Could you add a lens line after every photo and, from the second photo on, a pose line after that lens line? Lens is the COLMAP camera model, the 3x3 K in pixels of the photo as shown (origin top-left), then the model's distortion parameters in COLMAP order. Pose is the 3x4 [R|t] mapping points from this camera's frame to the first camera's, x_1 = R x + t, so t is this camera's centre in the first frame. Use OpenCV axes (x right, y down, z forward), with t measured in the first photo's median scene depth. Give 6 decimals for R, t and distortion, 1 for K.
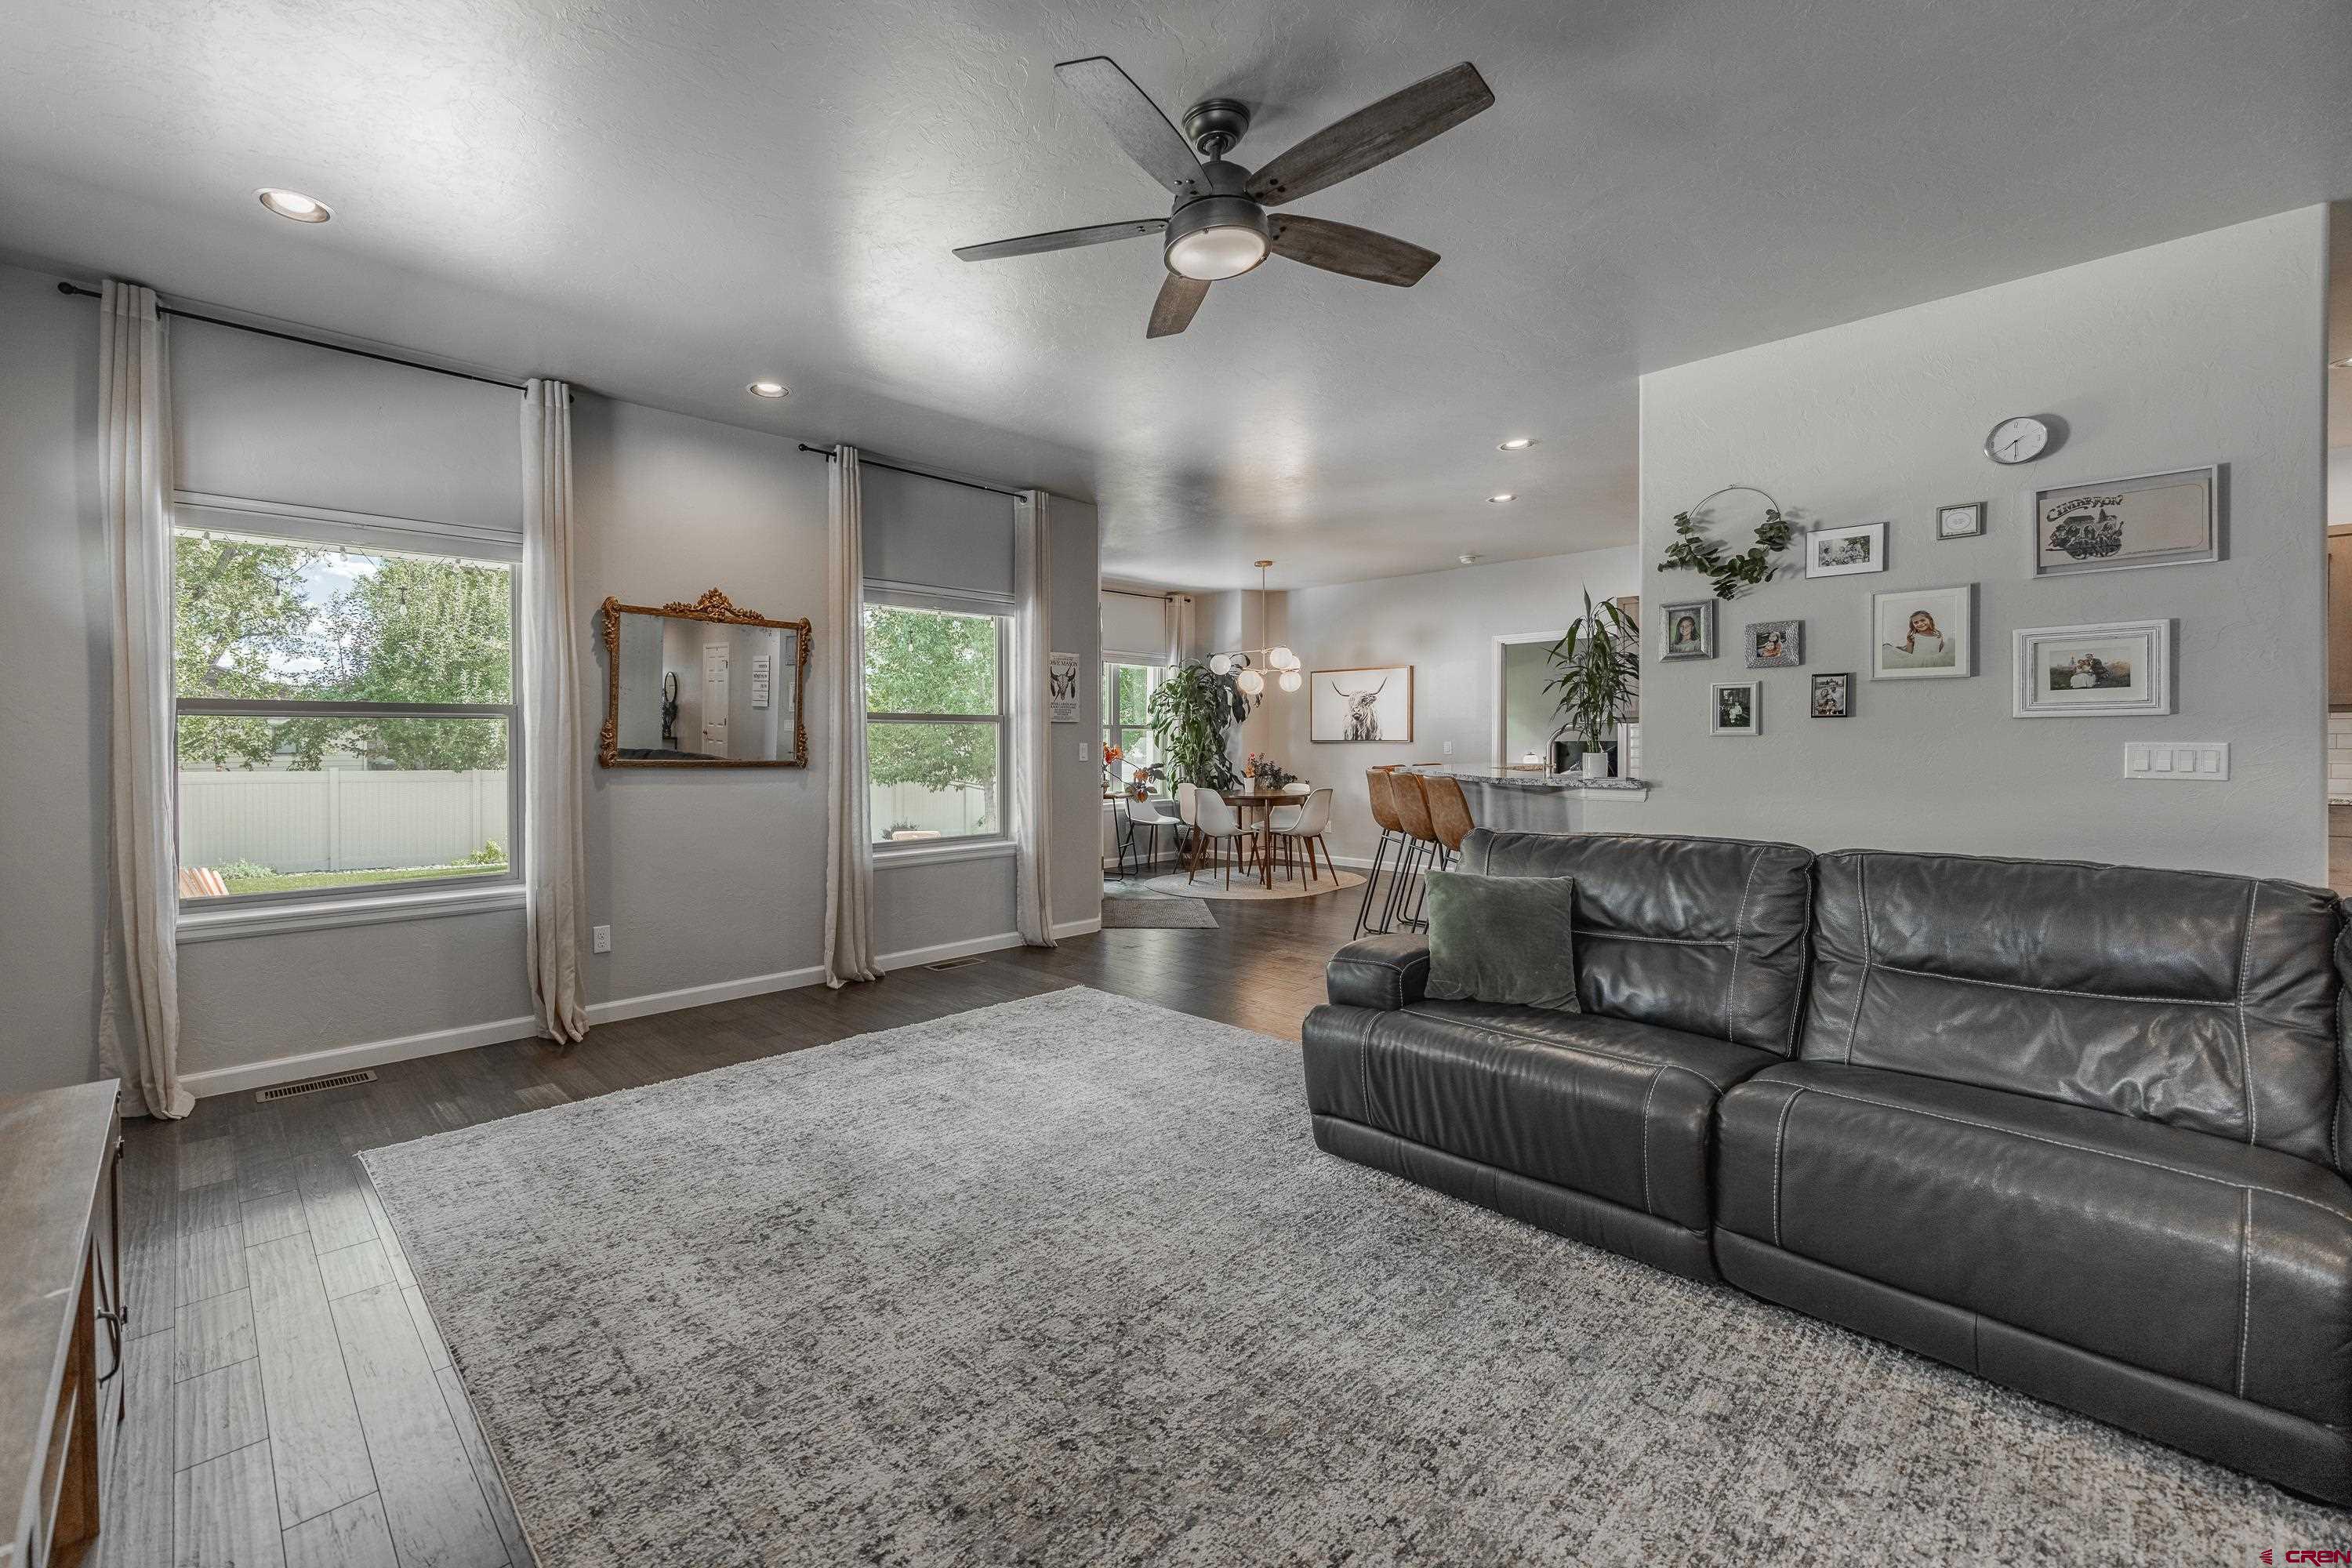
lens RADIAL K [[982.6, 0, 1025.0], [0, 982.6, 726.3], [0, 0, 1]] dist [-0.004213, -0.000515]
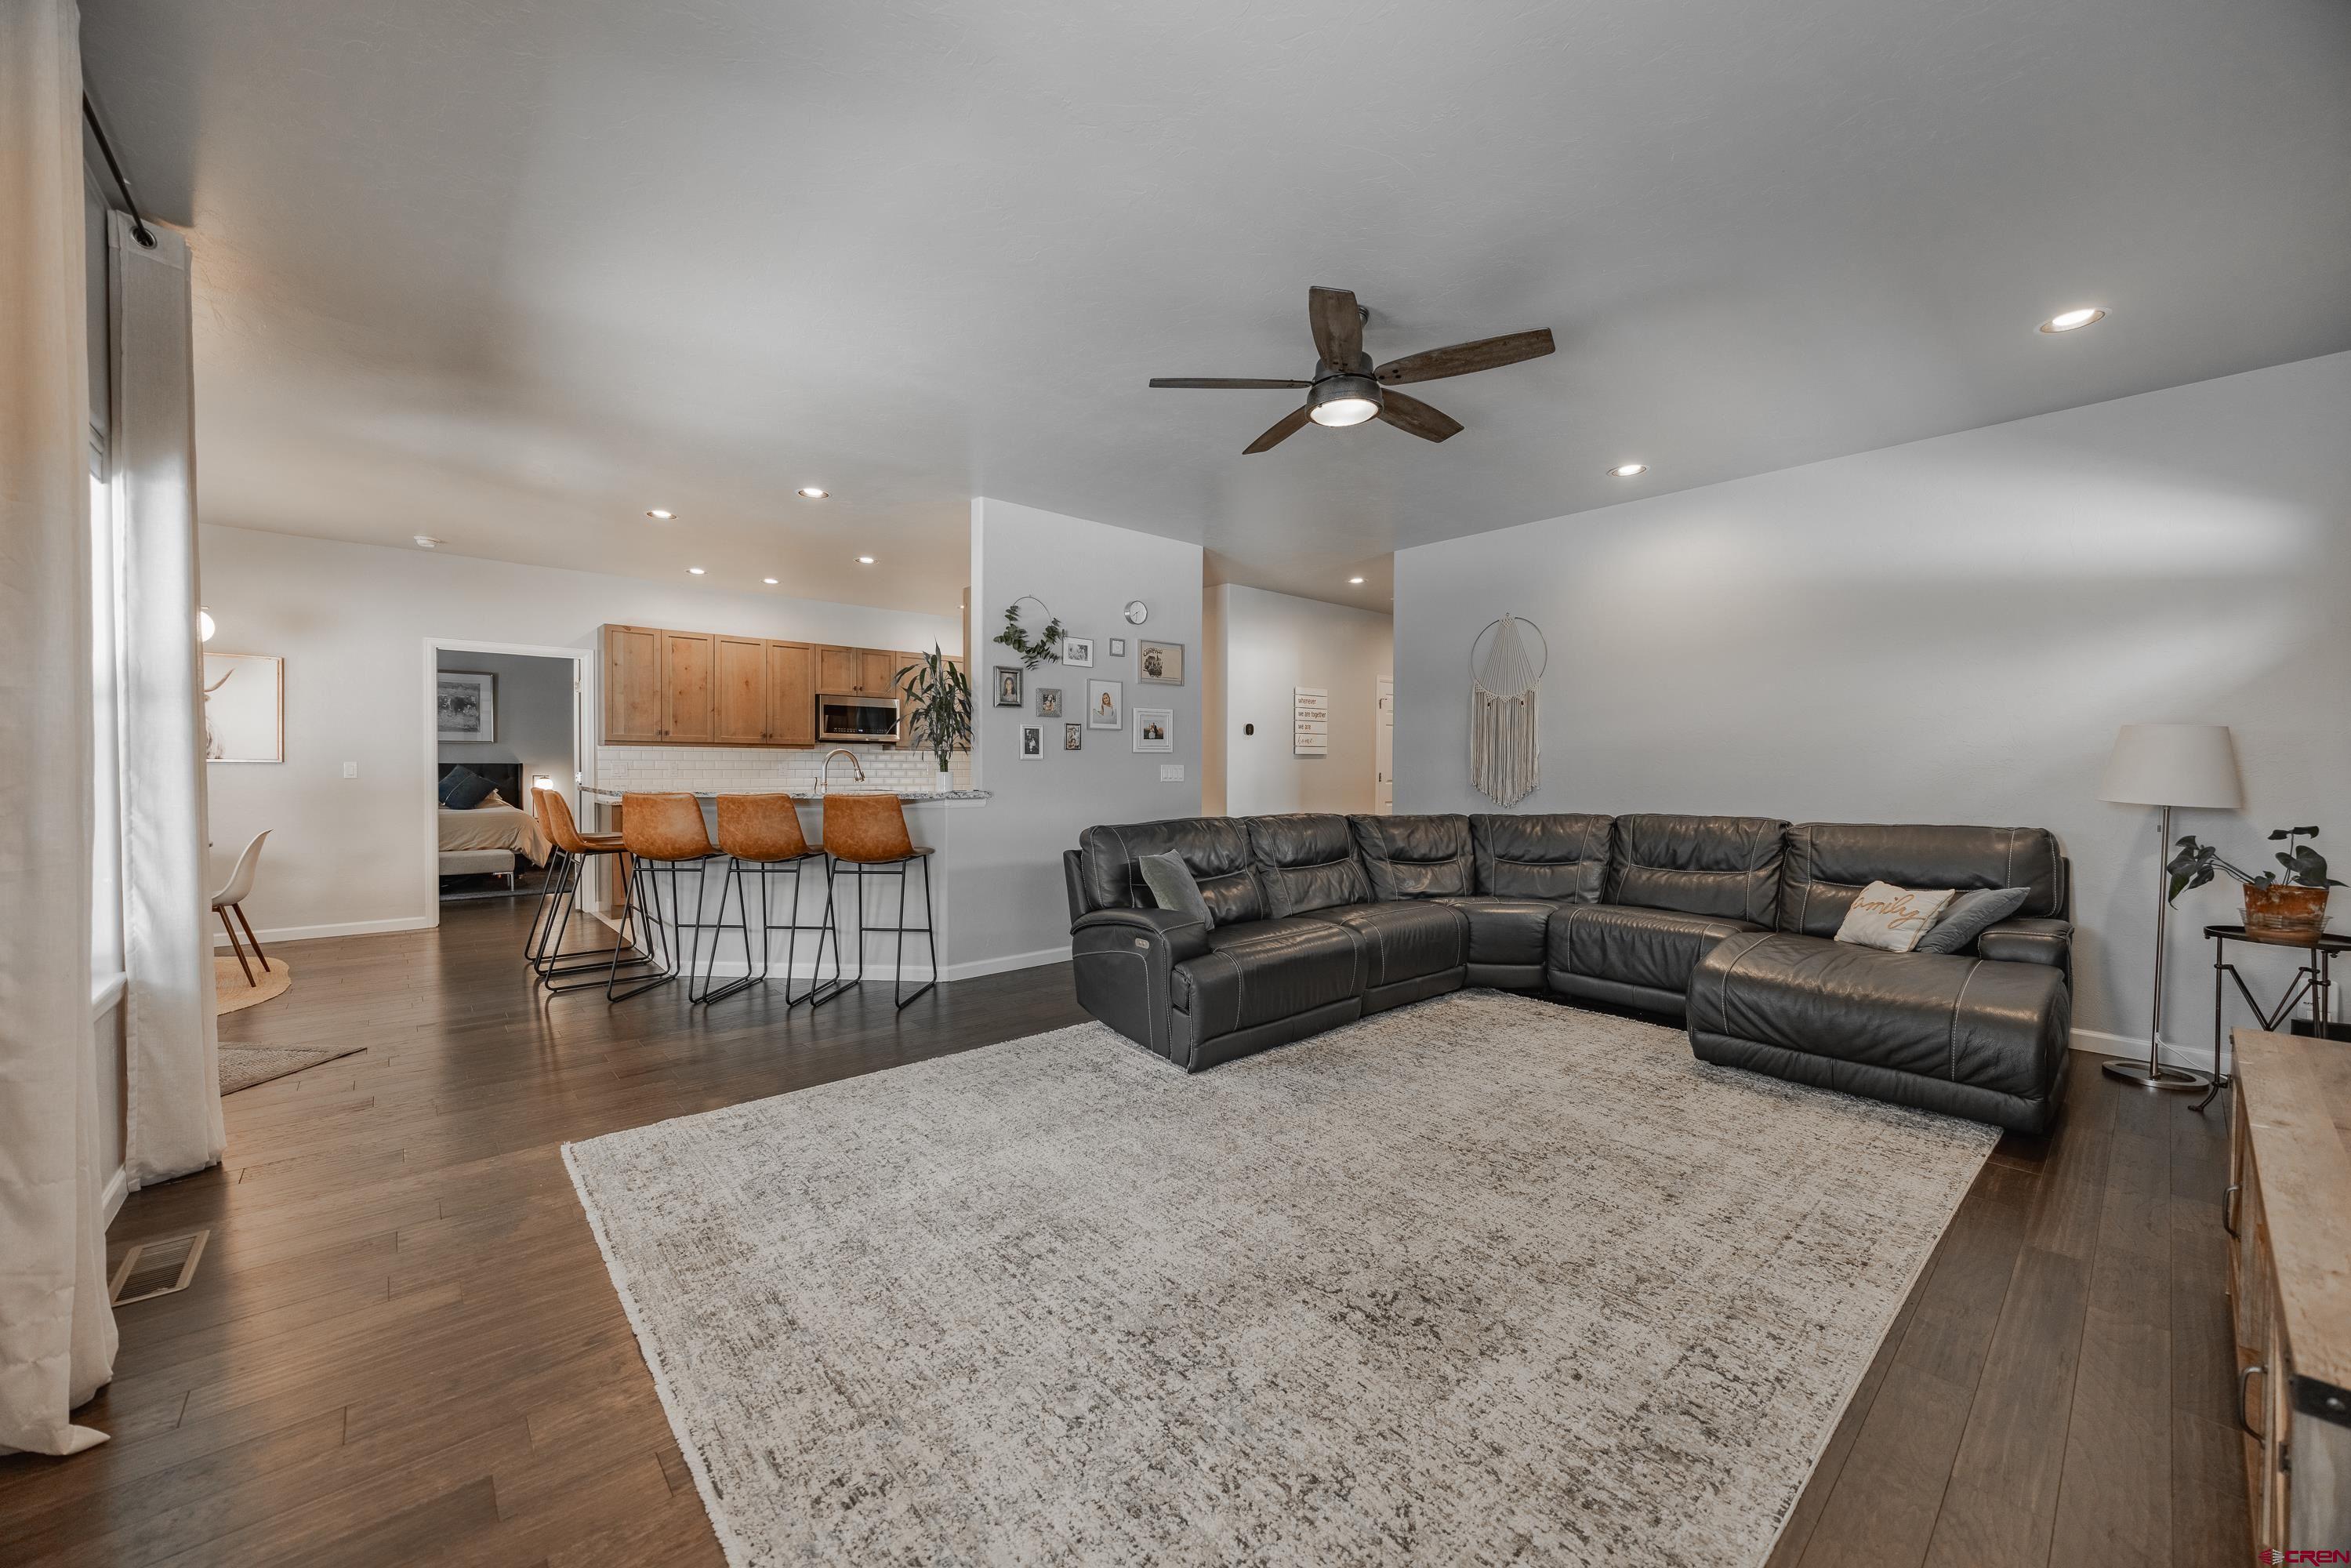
lens RADIAL K [[941.9, 0, 1146.6], [0, 941.9, 773.2], [0, 0, 1]] dist [-0.001137, -0.000295]
pose [[-0.037800, -0.003586, 0.999279, -0.914063], [-0.018597, 0.999823, 0.002885, 0.027514], [-0.999112, -0.018475, -0.037860, 1.072386]]
